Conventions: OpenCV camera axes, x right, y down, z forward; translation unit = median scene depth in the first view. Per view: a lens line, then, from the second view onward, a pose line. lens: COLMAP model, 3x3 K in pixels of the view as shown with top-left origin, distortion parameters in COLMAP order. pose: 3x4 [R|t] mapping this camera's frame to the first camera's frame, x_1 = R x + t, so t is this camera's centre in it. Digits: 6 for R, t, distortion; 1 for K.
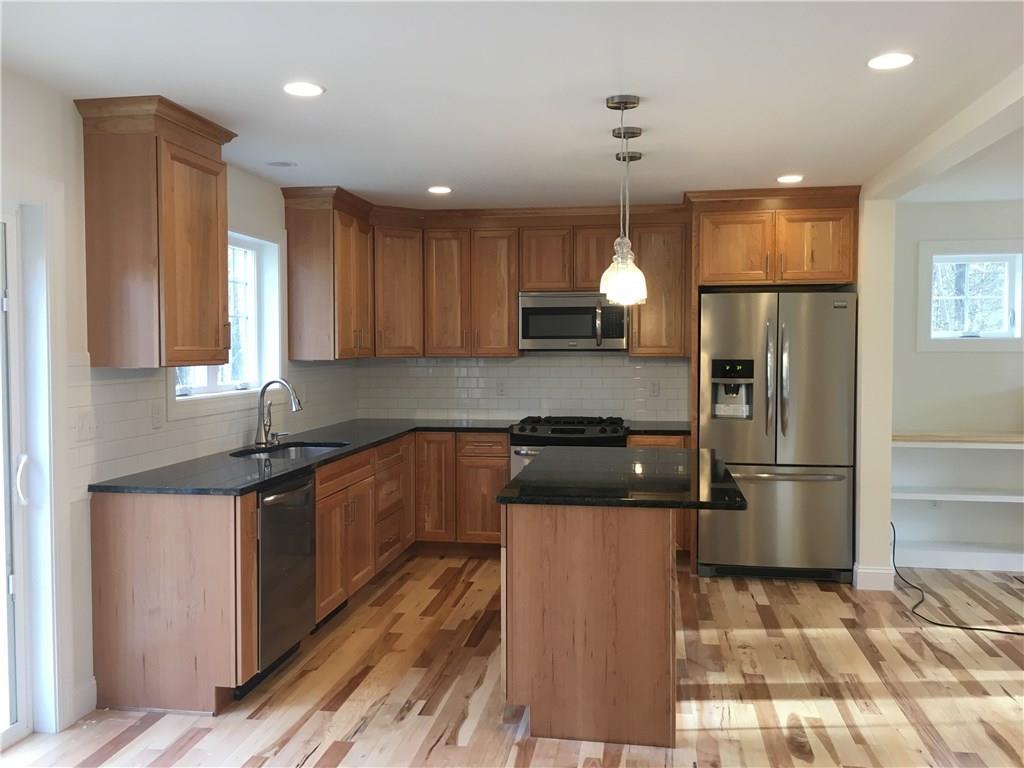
lens RADIAL K [[879.2, 0, 512.0], [0, 879.2, 384.0], [0, 0, 1]] dist [0.058239, -0.080739]
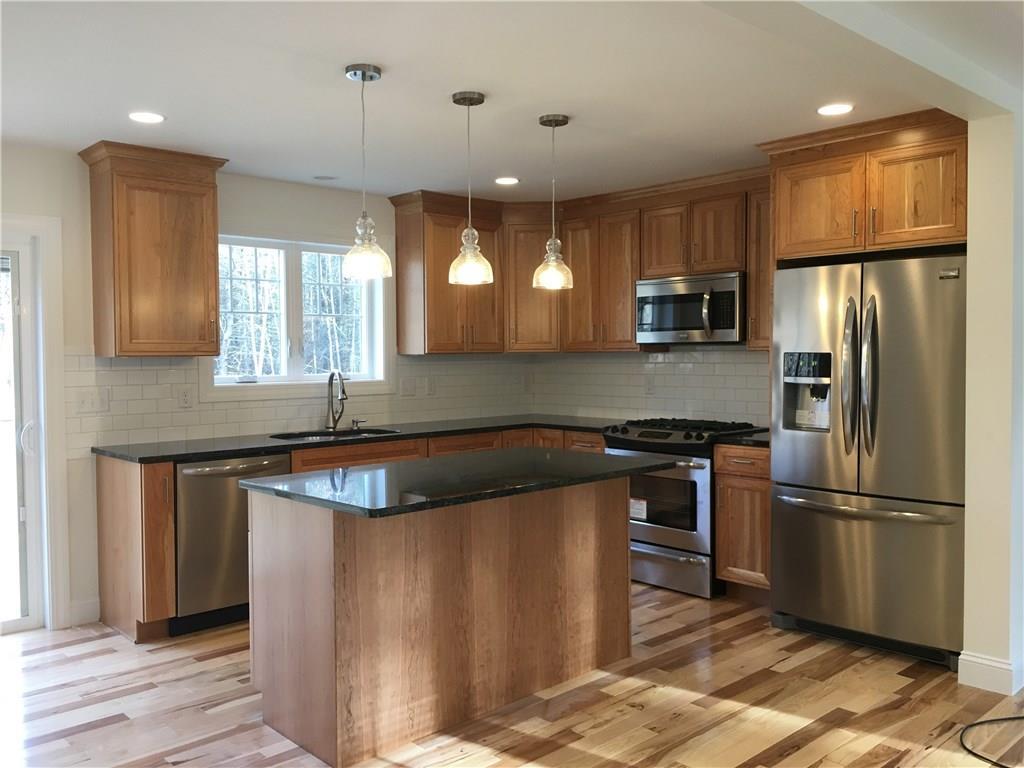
lens RADIAL K [[879.2, 0, 512.0], [0, 879.2, 384.0], [0, 0, 1]] dist [0.058239, -0.080739]
pose [[0.788513, 0.018922, -0.614727, 0.596948], [-0.020961, 0.999773, 0.003886, 0.002472], [0.614661, 0.009821, 0.788730, 0.260479]]
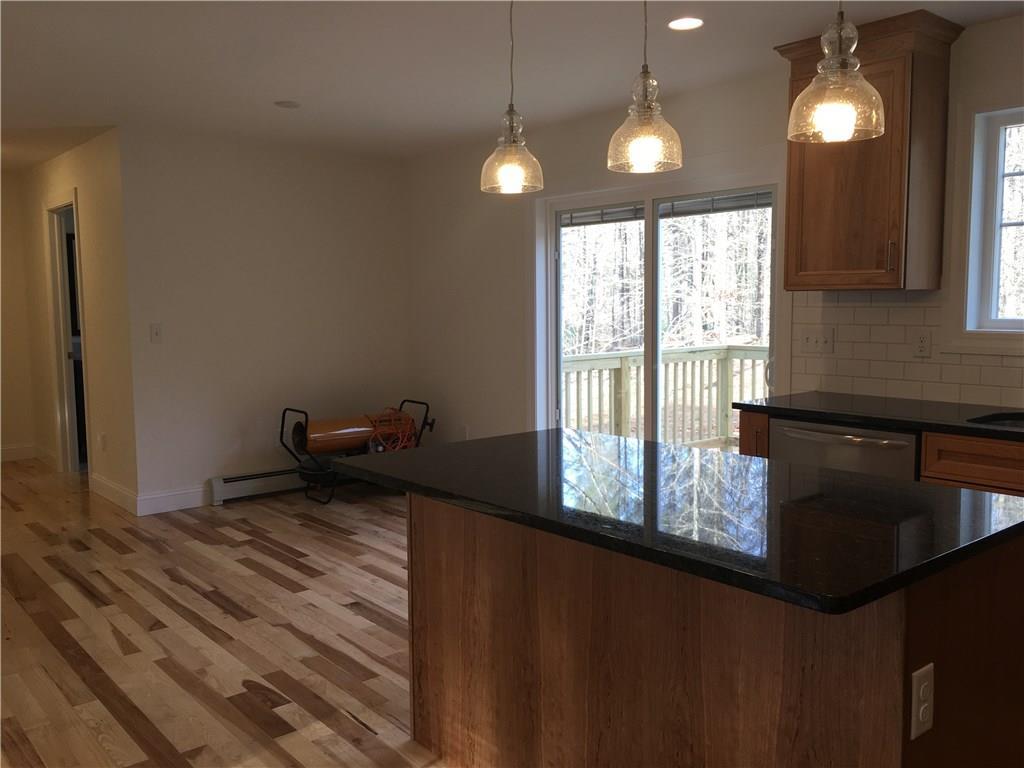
lens RADIAL K [[879.2, 0, 512.0], [0, 879.2, 384.0], [0, 0, 1]] dist [0.058239, -0.080739]
pose [[-0.658556, 0.084680, -0.747752, 0.496703], [-0.019614, 0.991380, 0.129544, -0.029655], [0.752276, 0.099978, -0.651218, 1.084549]]
